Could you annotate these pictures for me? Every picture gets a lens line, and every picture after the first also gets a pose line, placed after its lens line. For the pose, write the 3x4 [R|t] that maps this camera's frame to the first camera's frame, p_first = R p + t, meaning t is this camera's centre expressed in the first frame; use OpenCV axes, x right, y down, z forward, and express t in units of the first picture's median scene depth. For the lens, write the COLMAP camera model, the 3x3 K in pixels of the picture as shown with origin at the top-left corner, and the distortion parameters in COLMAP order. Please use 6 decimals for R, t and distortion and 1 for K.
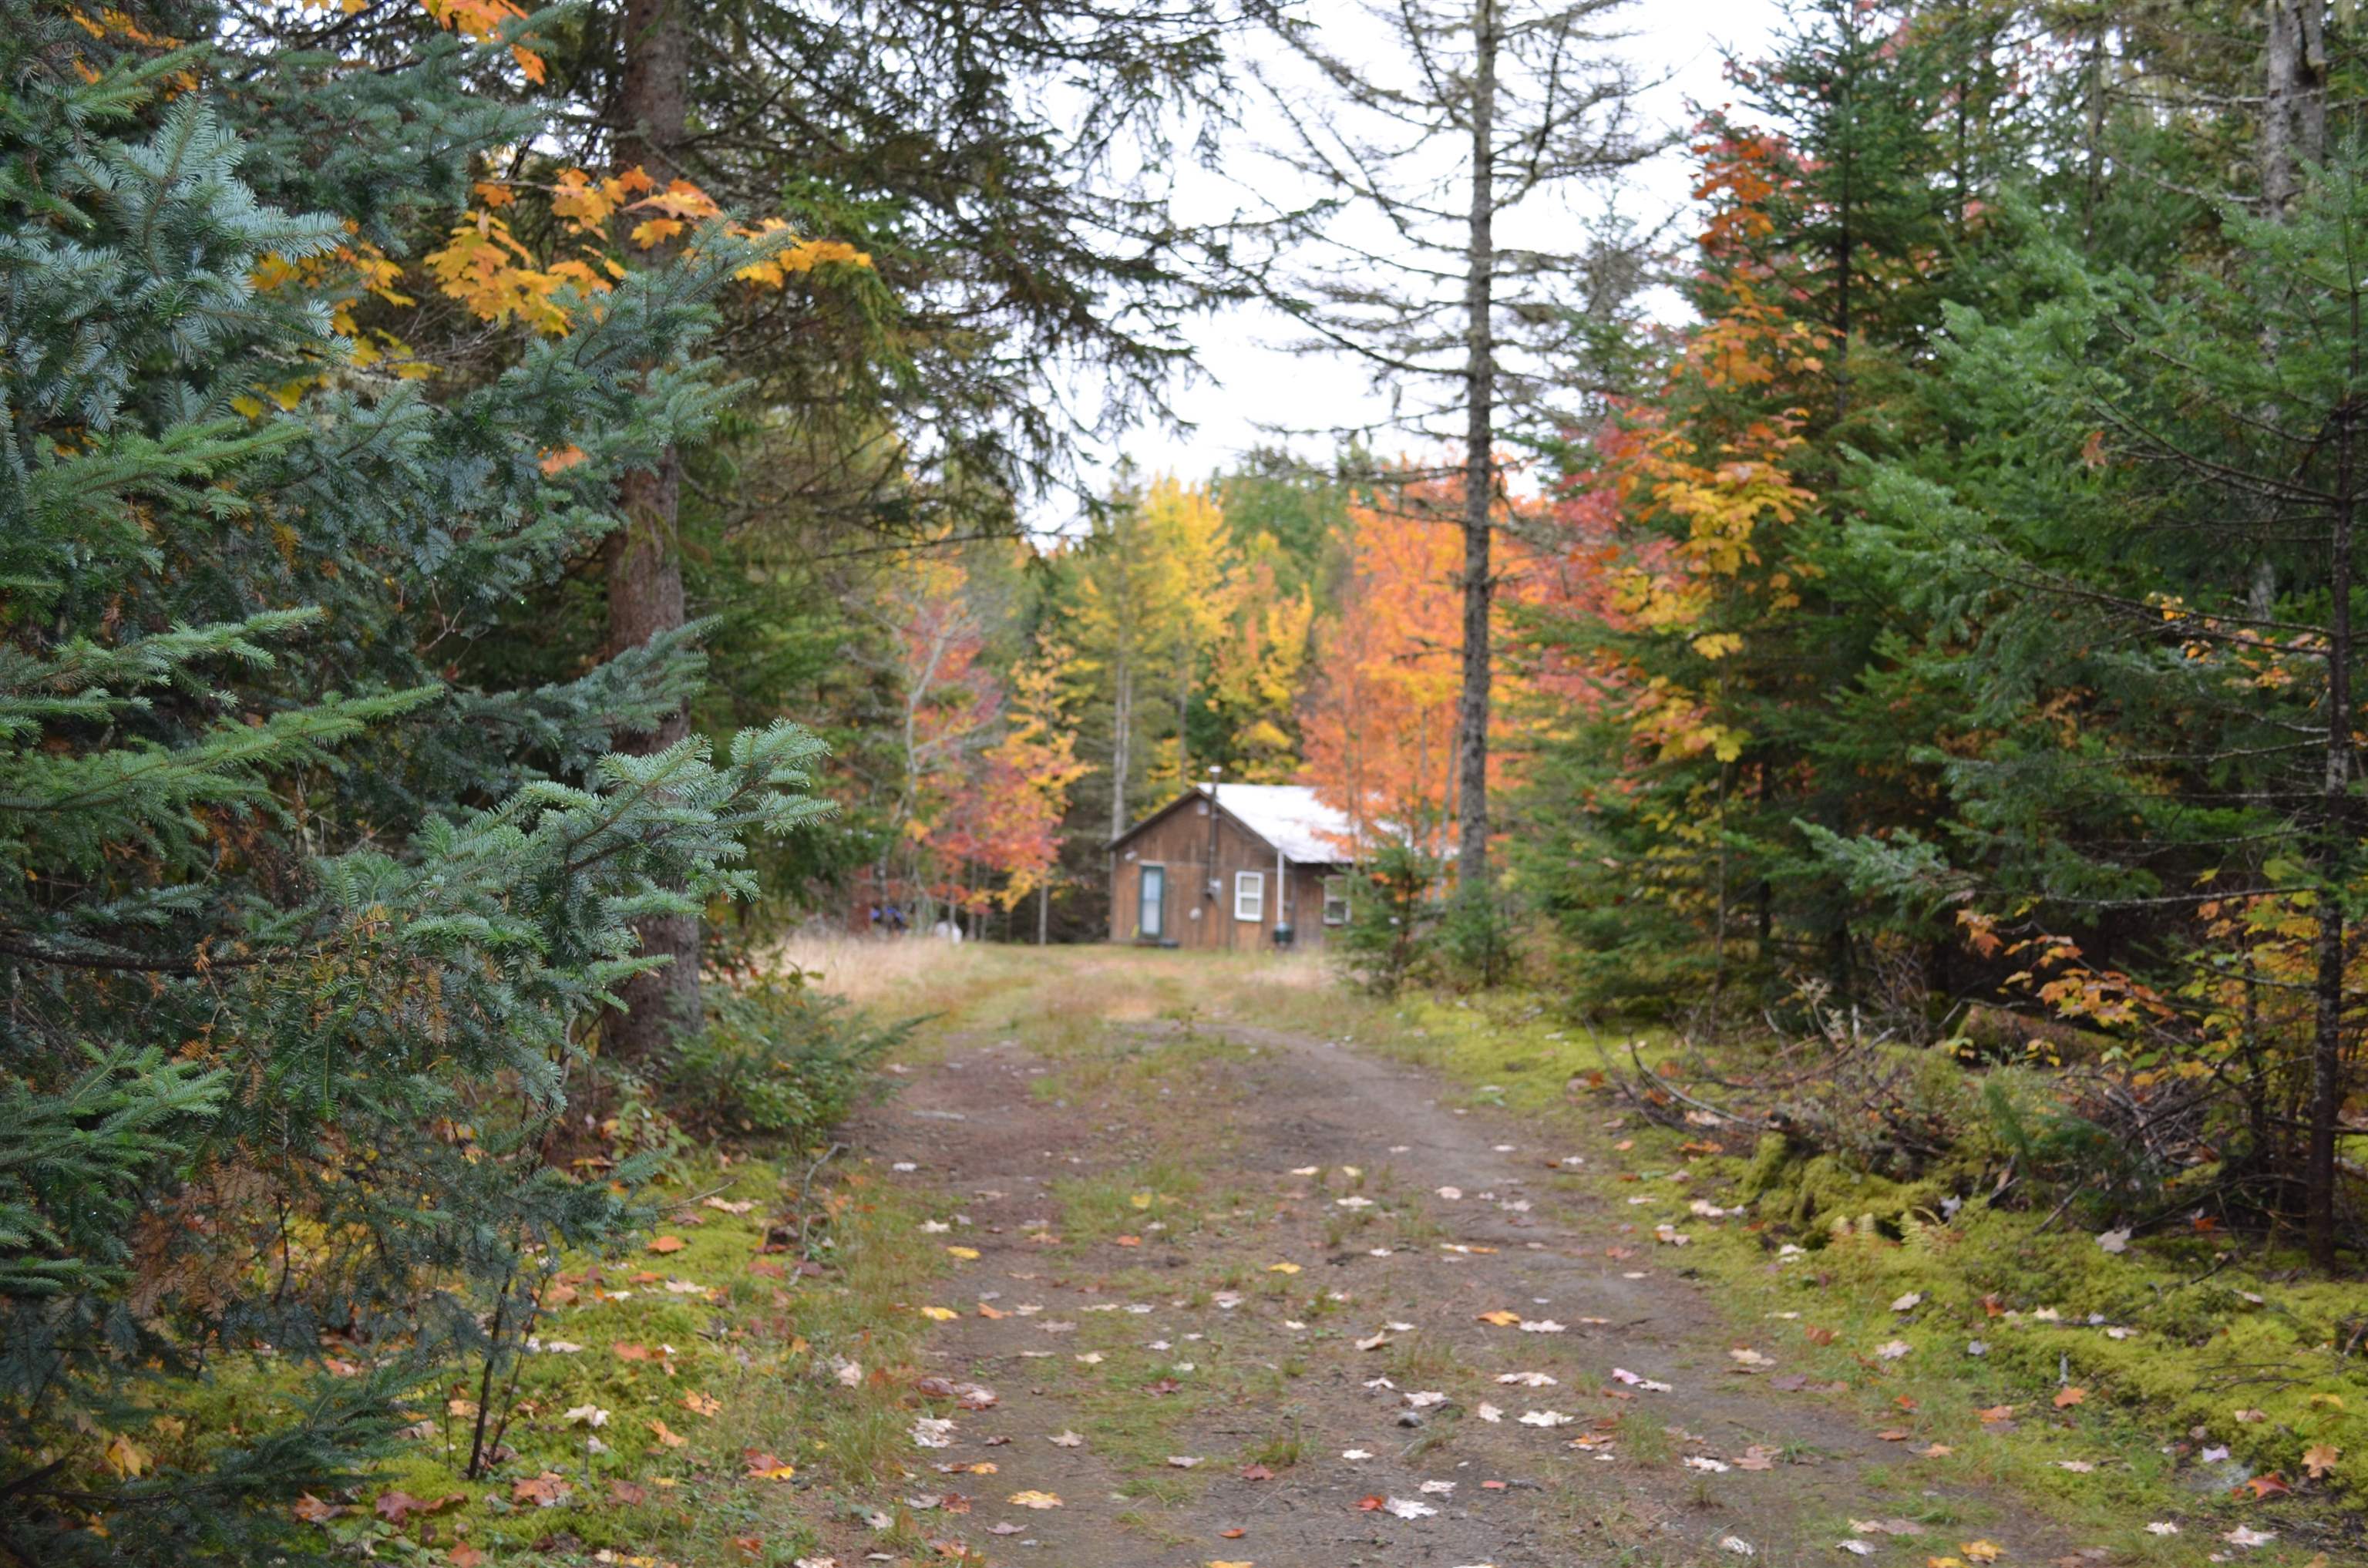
lens RADIAL K [[2984.3, 0, 1189.3], [0, 2984.3, 786.0], [0, 0, 1]] dist [0.009820, 0.000000]
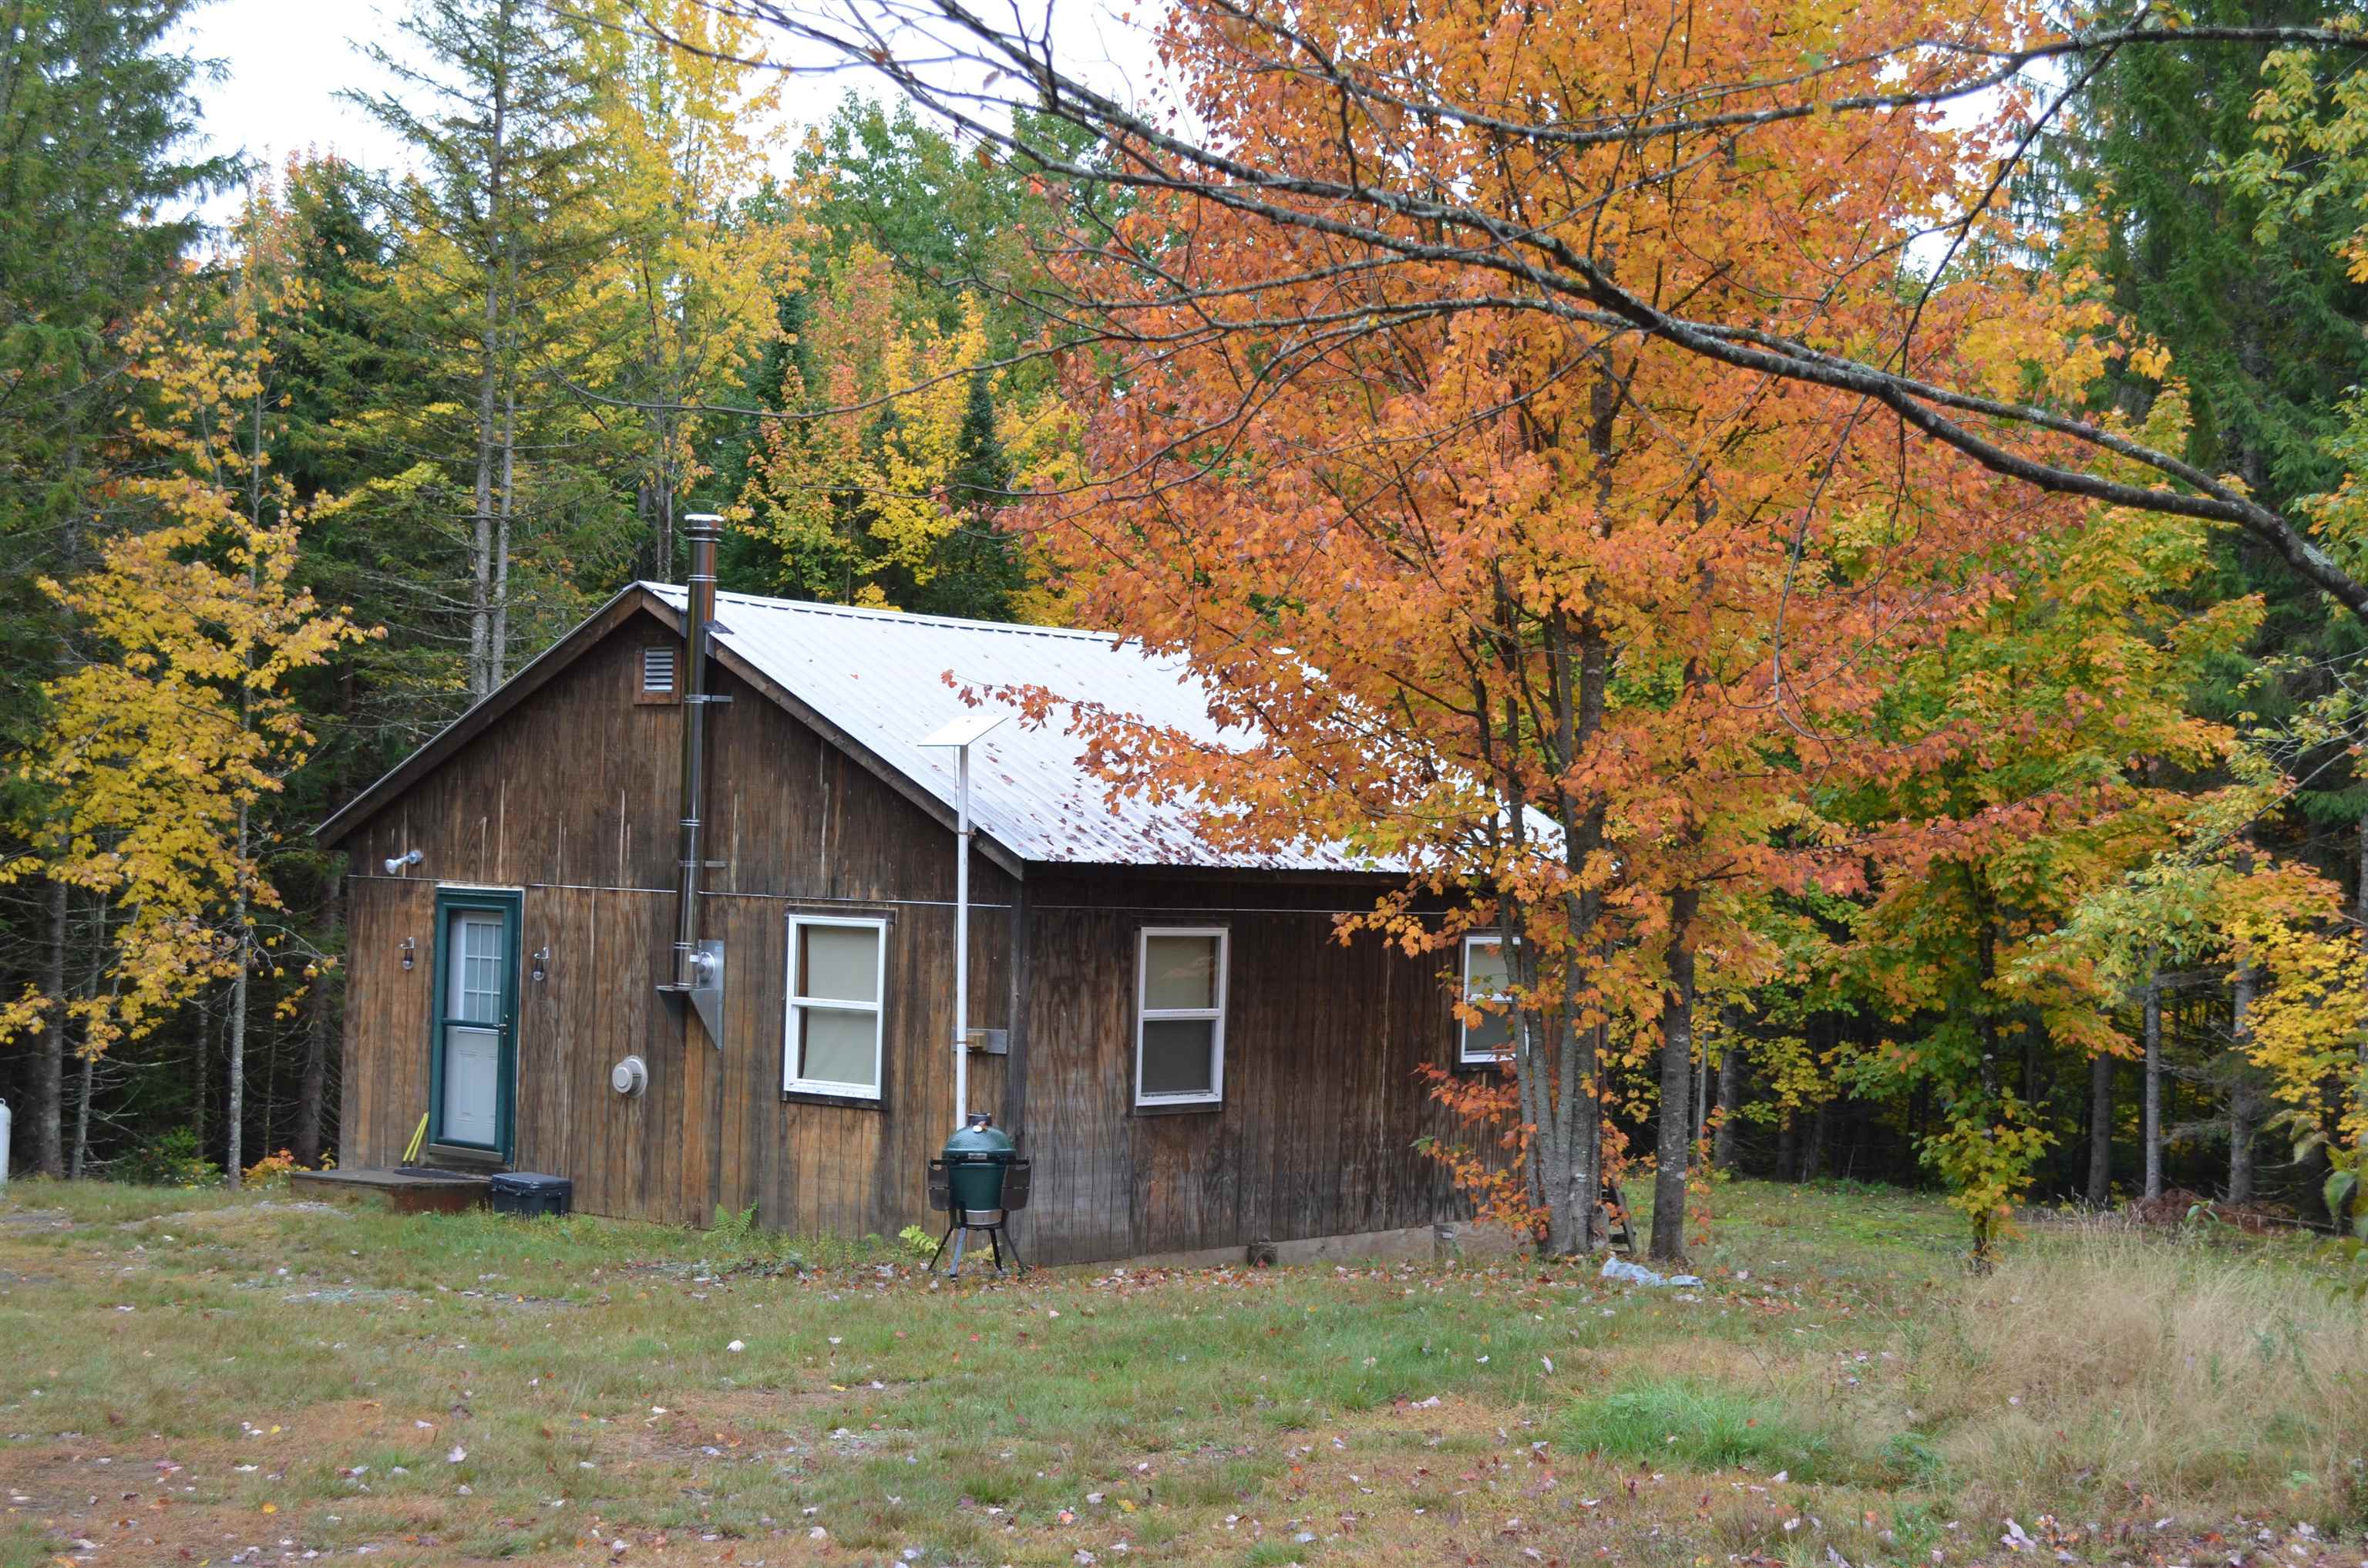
lens RADIAL K [[3398.2, 0, 1177.0], [0, 3398.2, 804.0], [0, 0, 1]] dist [-0.016545, 0.000000]
pose [[0.992983, 0.000202, 0.118253, 0.014209], [0.002326, 0.999772, -0.021236, 0.024818], [-0.118230, 0.021362, 0.992756, 0.680221]]
